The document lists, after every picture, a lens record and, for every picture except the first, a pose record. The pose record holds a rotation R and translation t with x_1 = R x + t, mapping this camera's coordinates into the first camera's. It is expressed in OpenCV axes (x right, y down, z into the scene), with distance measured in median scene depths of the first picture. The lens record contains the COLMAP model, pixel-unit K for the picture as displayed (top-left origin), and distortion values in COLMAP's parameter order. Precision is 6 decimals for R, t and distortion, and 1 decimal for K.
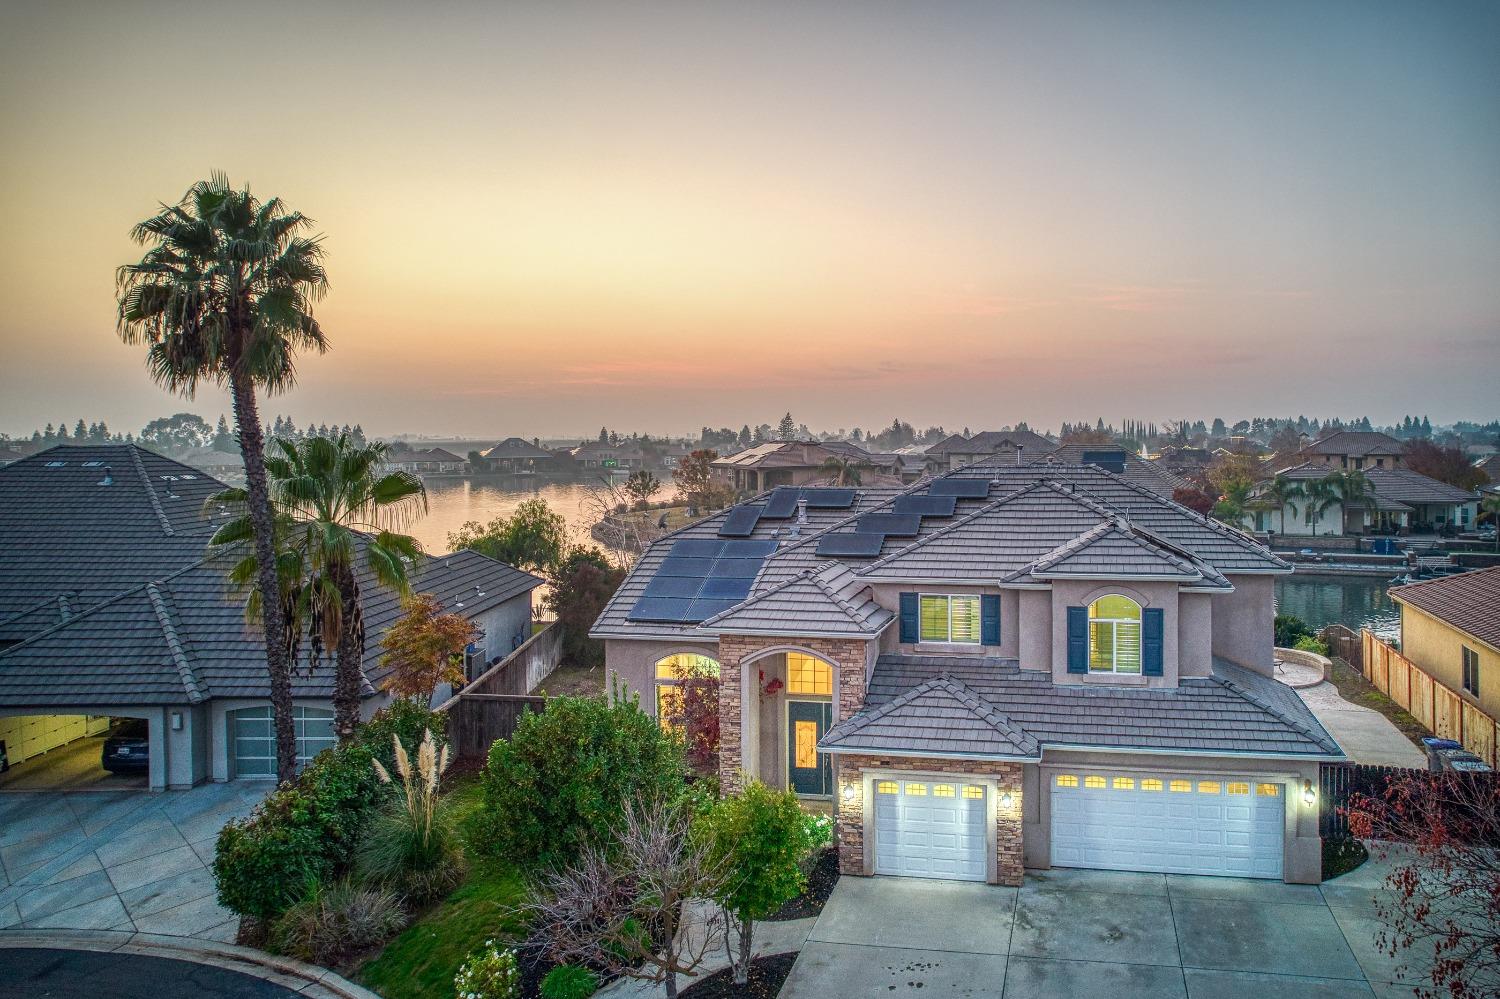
lens RADIAL K [[1031.2, 0, 883.5], [0, 1031.2, 449.5], [0, 0, 1]] dist [-0.054835, 0.031752]
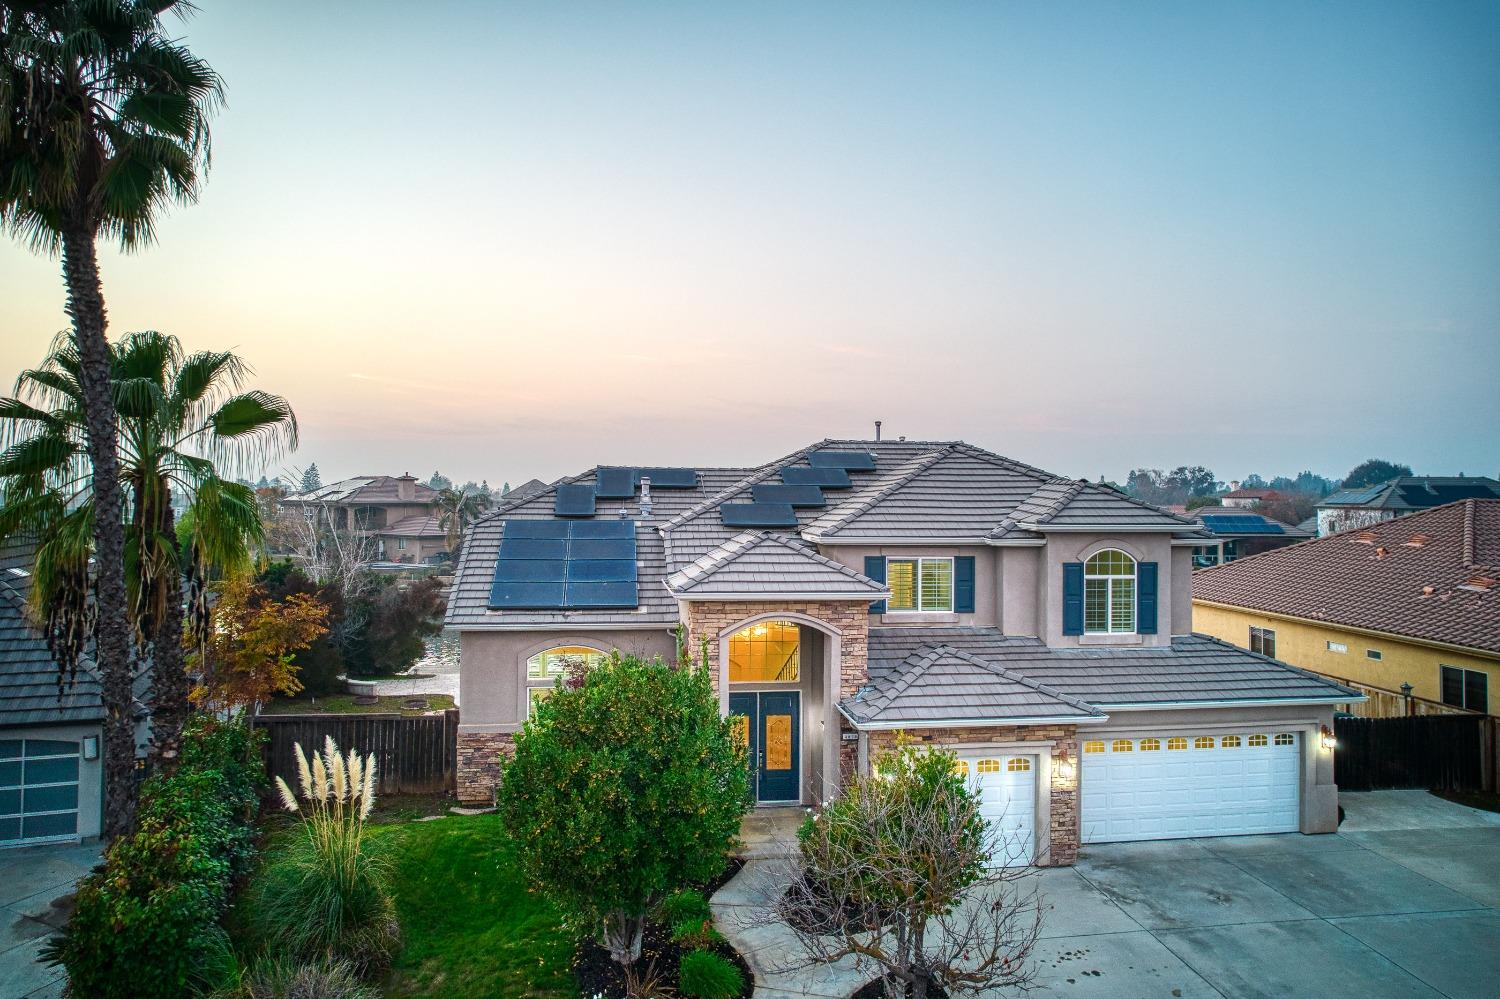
lens RADIAL K [[1031.2, 0, 731.1], [0, 1031.2, 481.9], [0, 0, 1]] dist [-0.054835, 0.031752]
pose [[0.949600, 0.018985, 0.312888, -0.403255], [-0.009619, 0.999459, -0.031448, 0.113457], [-0.313315, 0.026854, 0.949269, 0.218436]]
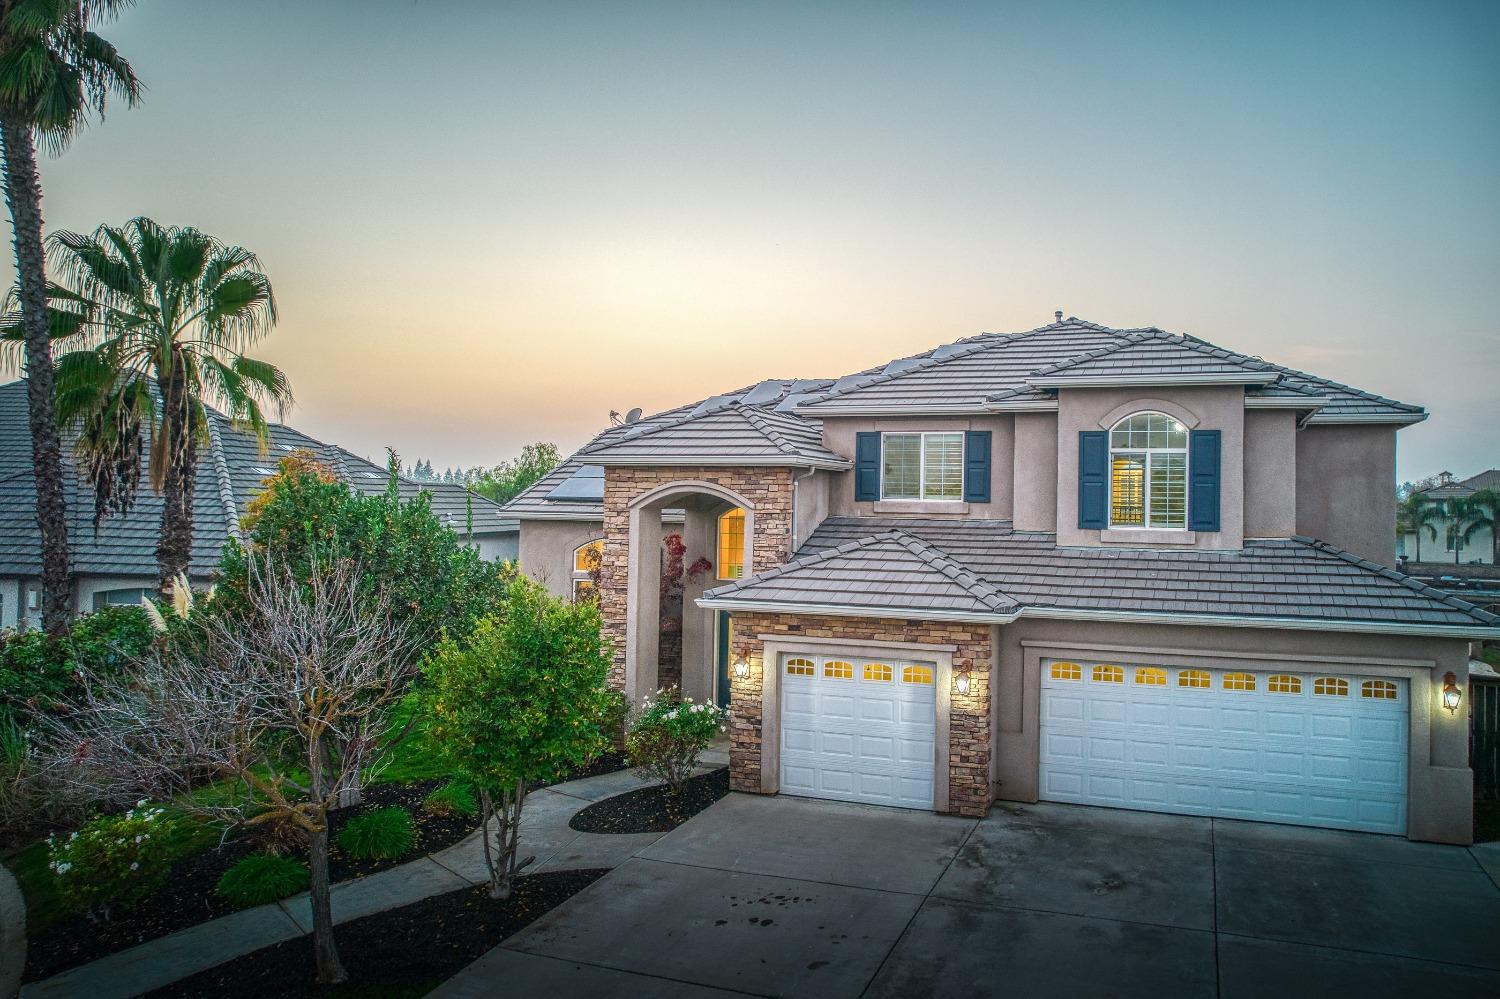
lens RADIAL K [[1031.2, 0, 861.1], [0, 1031.2, 467.3], [0, 0, 1]] dist [-0.054835, 0.031752]
pose [[0.990548, 0.019530, -0.135770, 0.130082], [-0.025543, 0.998762, -0.042688, 0.213595], [0.134769, 0.045752, 0.989820, 0.298469]]
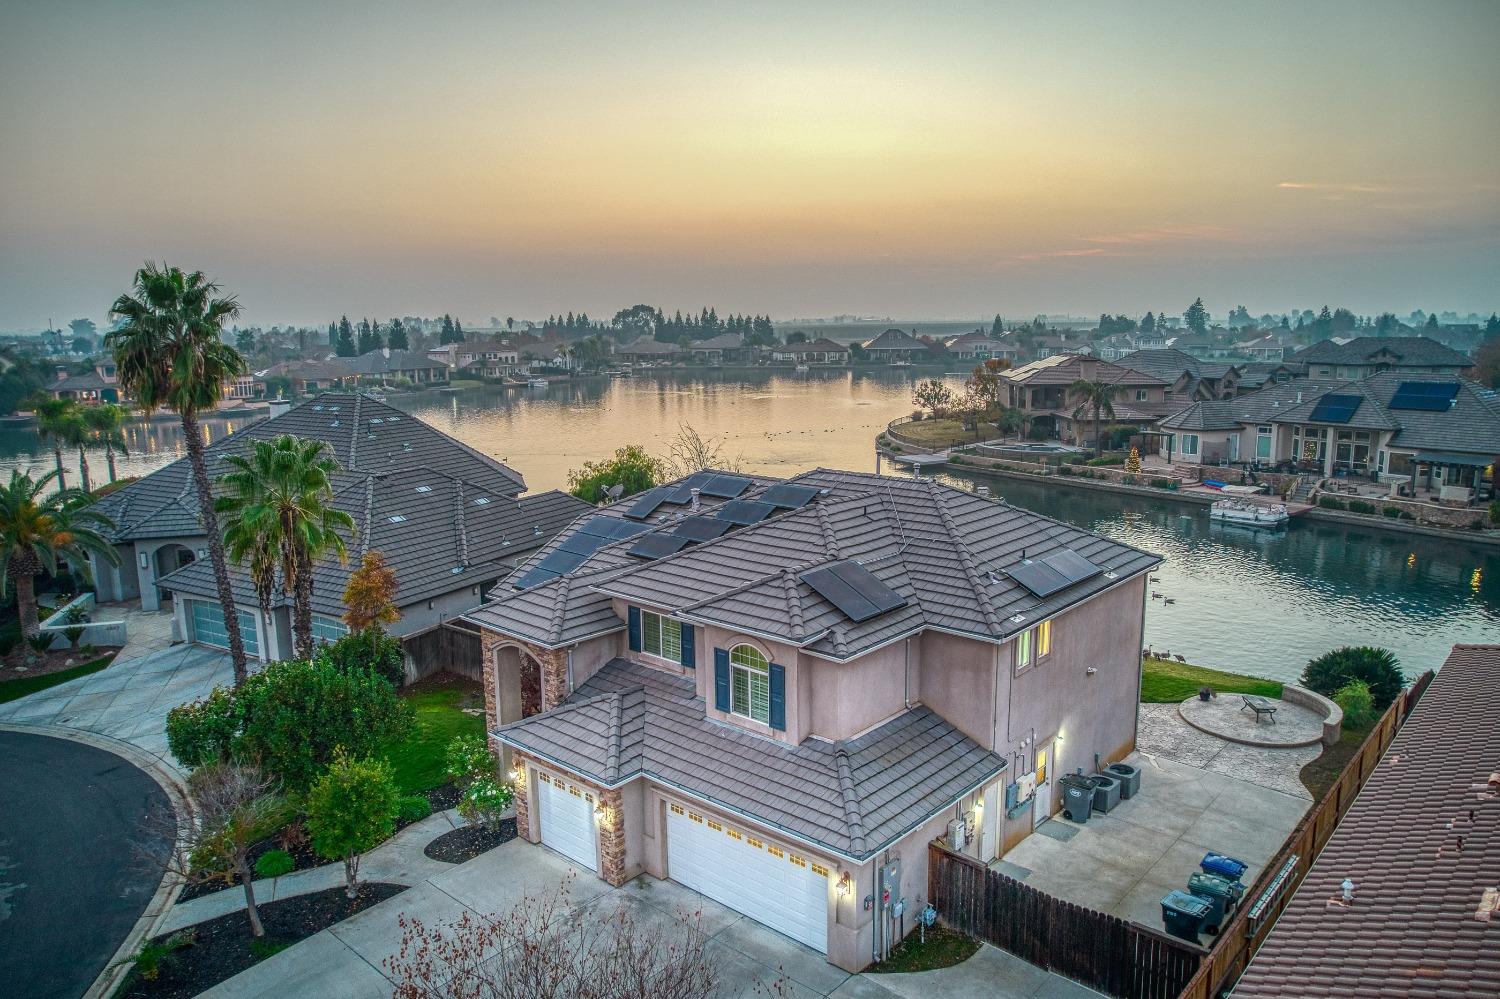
lens RADIAL K [[1031.2, 0, 733.9], [0, 1031.2, 516.8], [0, 0, 1]] dist [-0.054835, 0.031752]
pose [[0.850425, 0.093644, -0.517694, 0.727803], [0.001845, 0.983494, 0.180932, -0.164161], [0.526092, -0.154825, 0.836215, 0.174183]]
